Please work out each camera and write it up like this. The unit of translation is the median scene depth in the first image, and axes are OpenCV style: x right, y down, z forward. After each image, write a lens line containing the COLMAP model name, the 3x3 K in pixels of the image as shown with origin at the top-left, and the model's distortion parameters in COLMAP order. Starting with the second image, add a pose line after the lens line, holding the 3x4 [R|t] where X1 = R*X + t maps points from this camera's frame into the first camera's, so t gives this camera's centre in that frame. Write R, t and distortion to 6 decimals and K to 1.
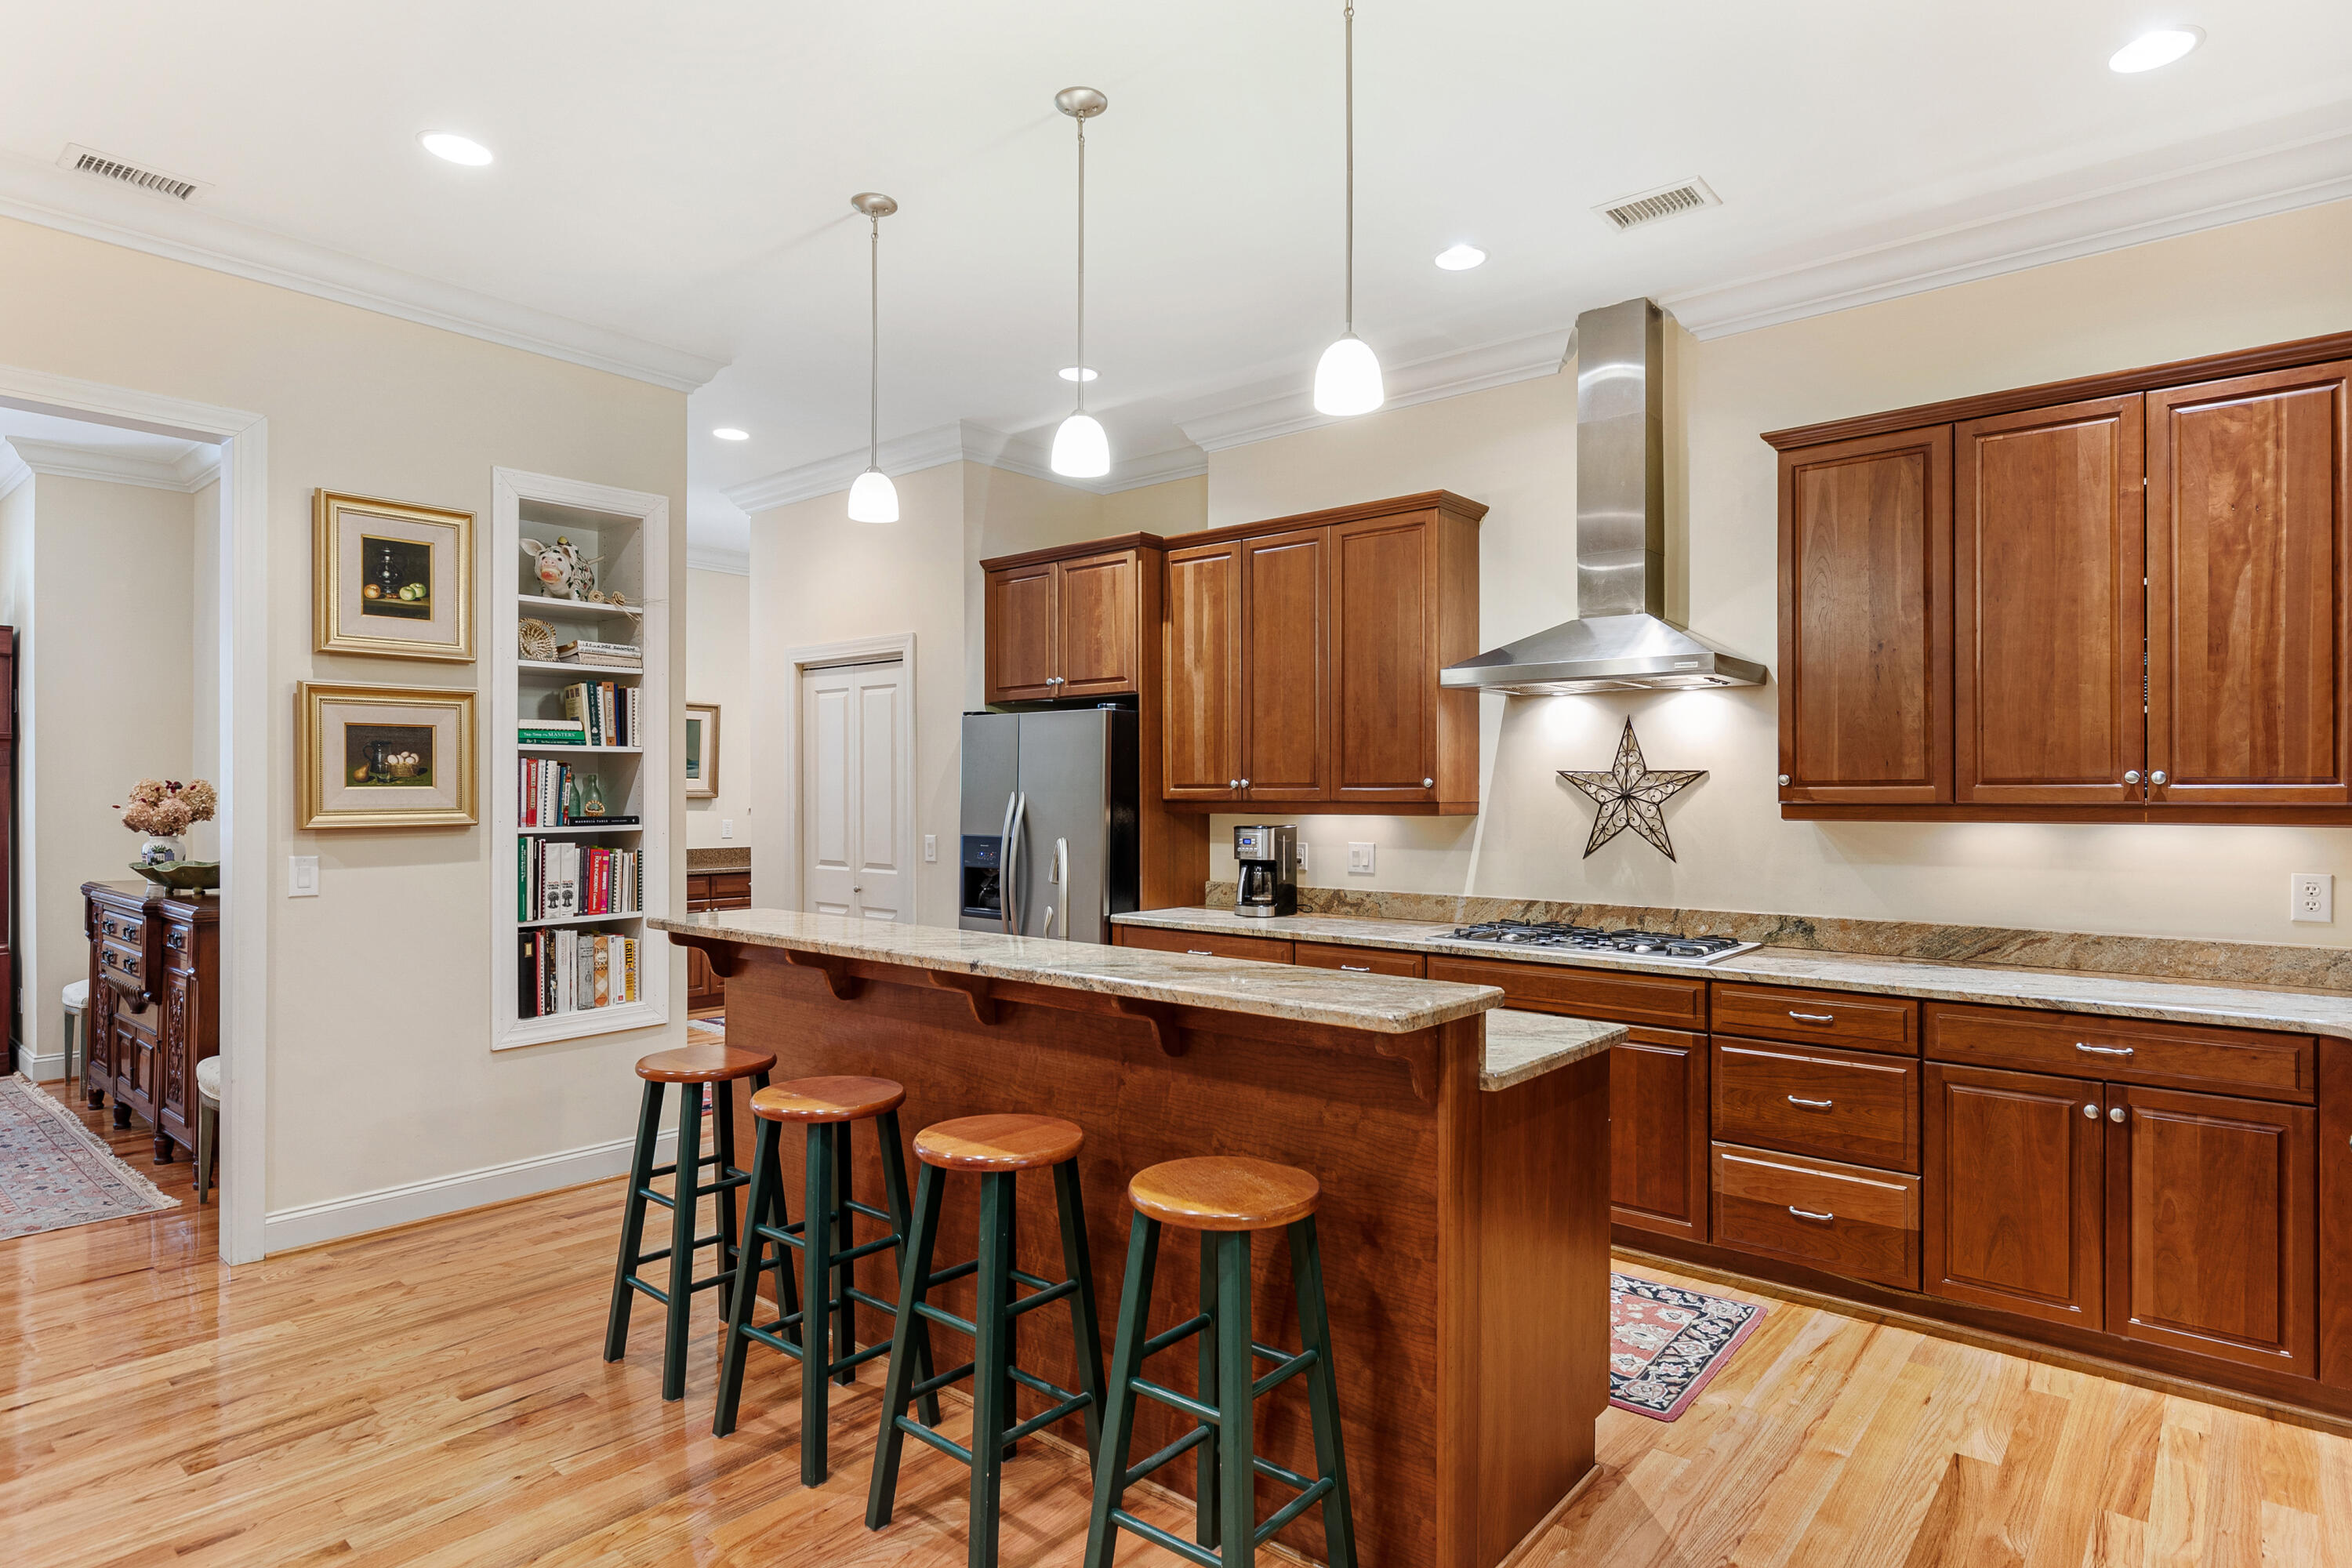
lens RADIAL K [[1265.5, 0, 1177.0], [0, 1265.5, 789.7], [0, 0, 1]] dist [-0.000259, -0.001241]
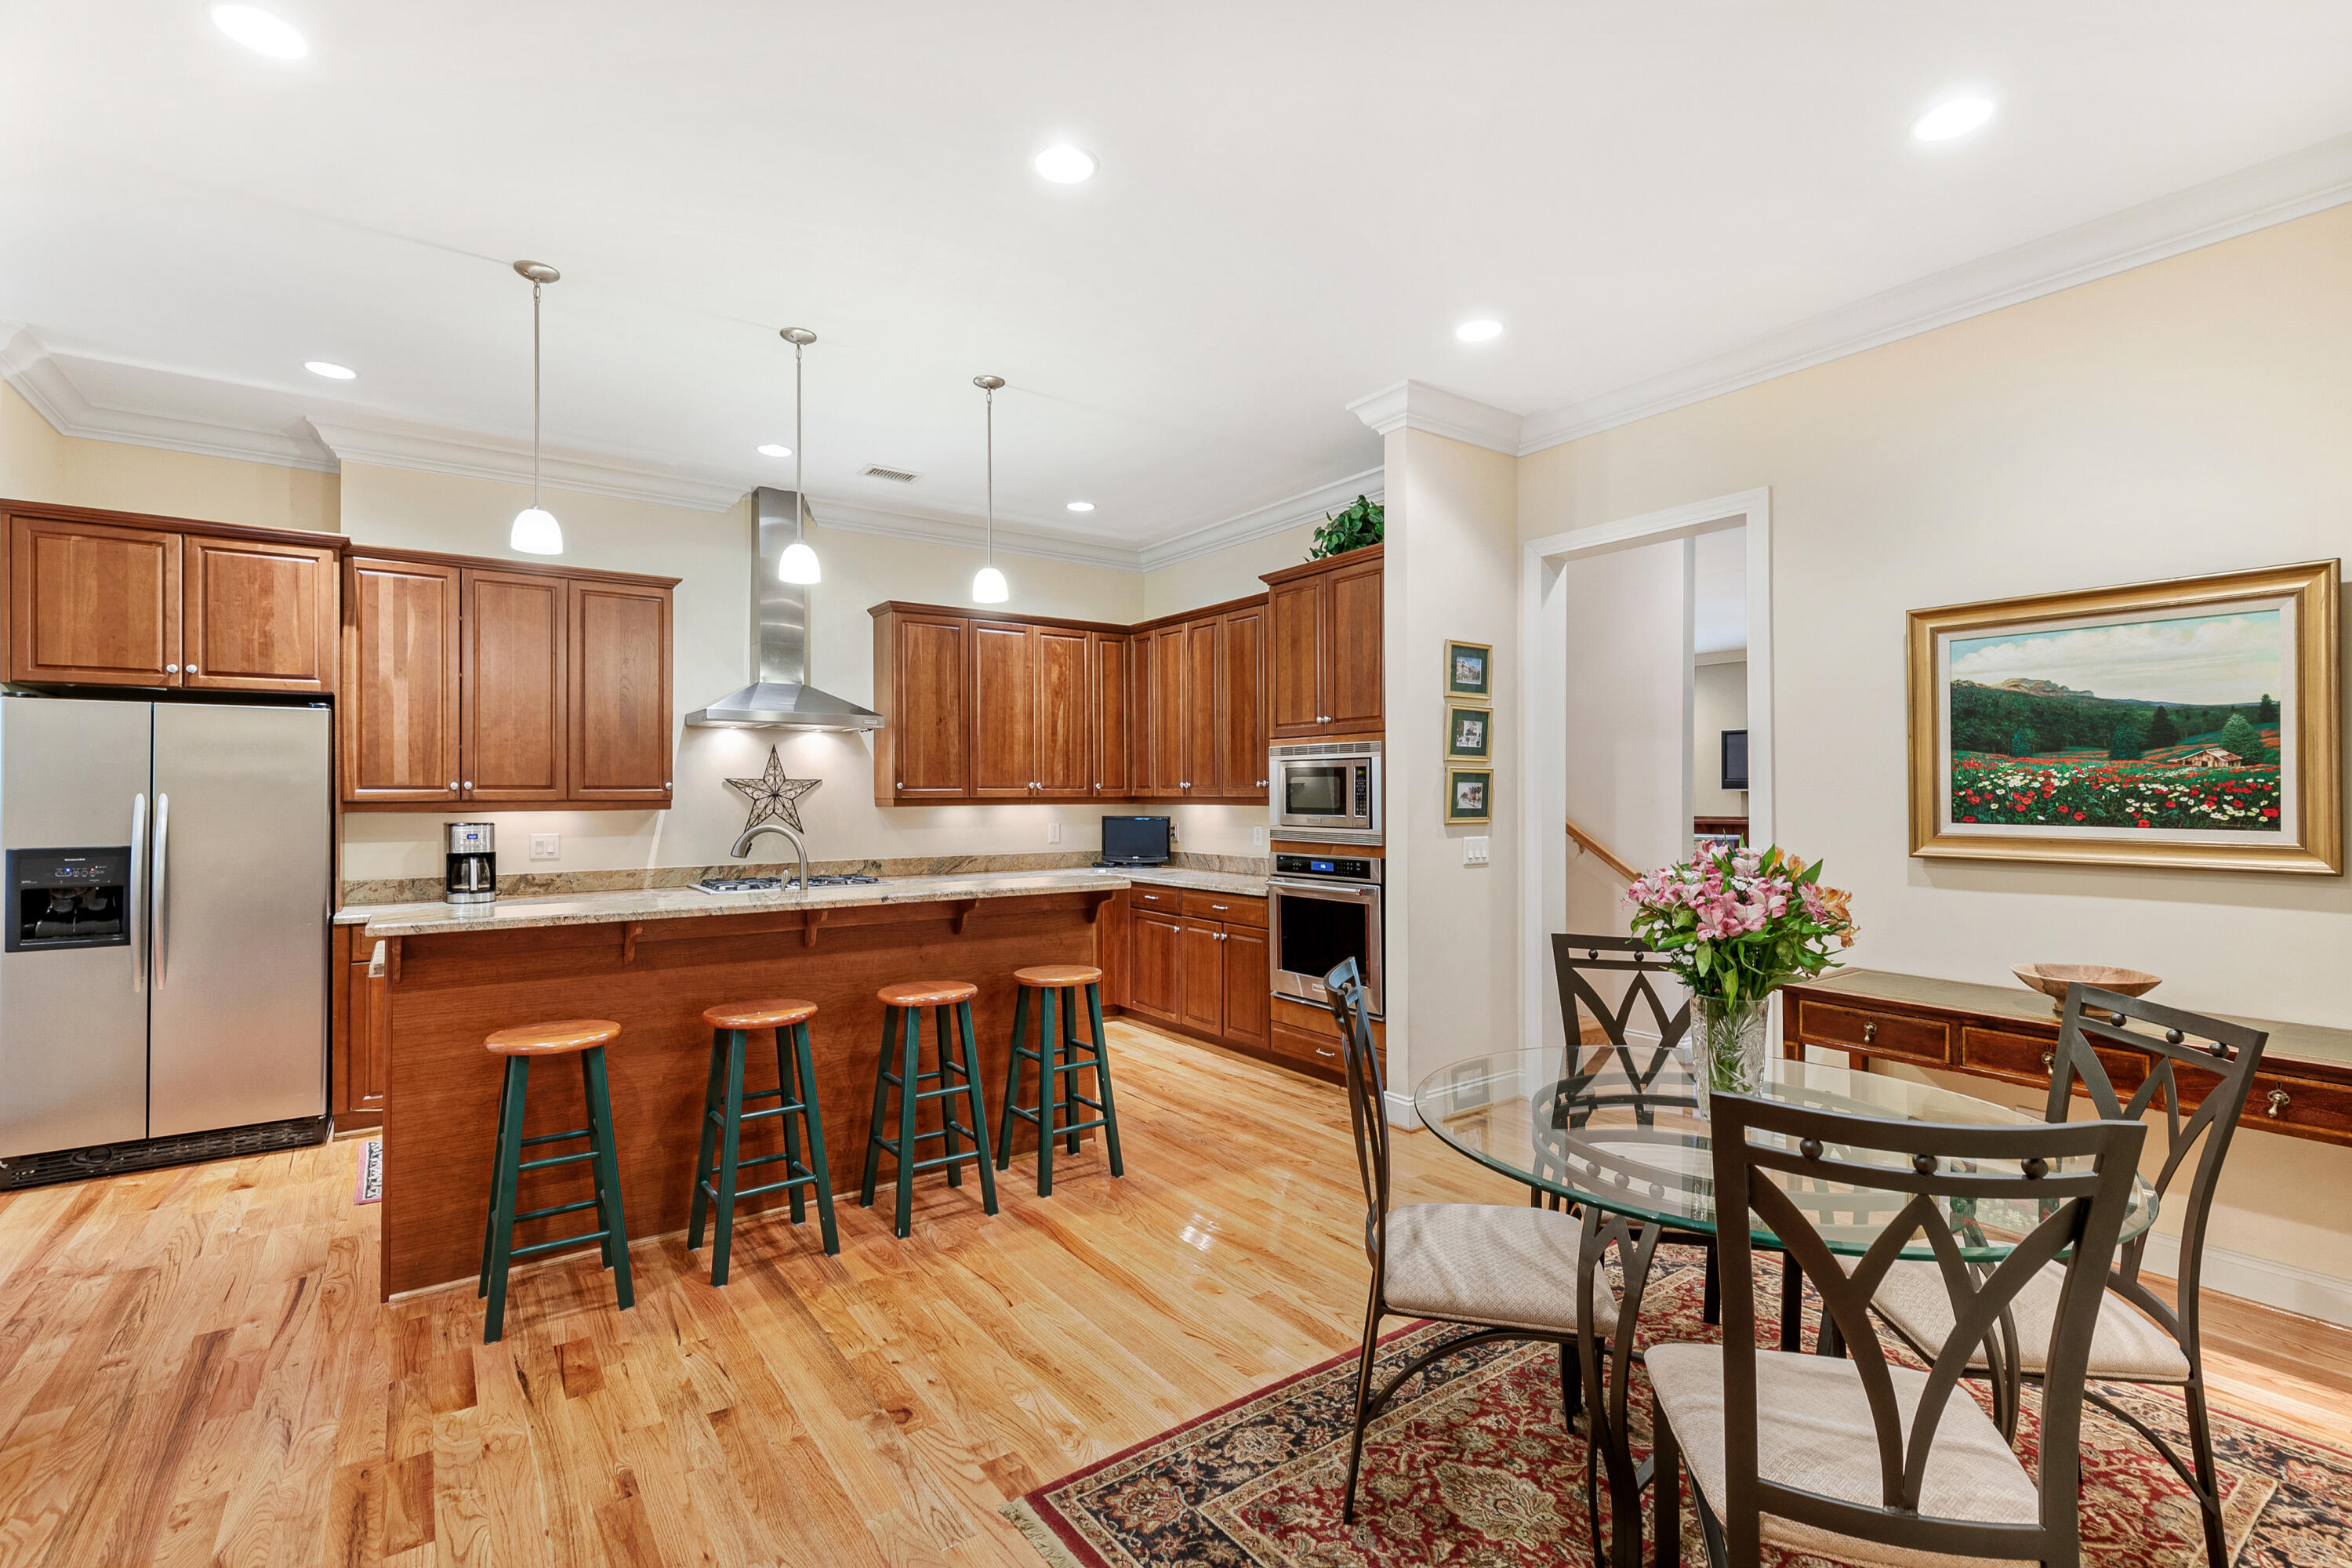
lens RADIAL K [[1068.9, 0, 1180.0], [0, 1068.9, 786.4], [0, 0, 1]] dist [-0.000393, -0.000137]
pose [[0.239343, 0.007073, 0.970909, -0.854865], [0.002978, 0.999963, -0.008018, 0.006959], [-0.970931, 0.004810, 0.239313, 0.183130]]
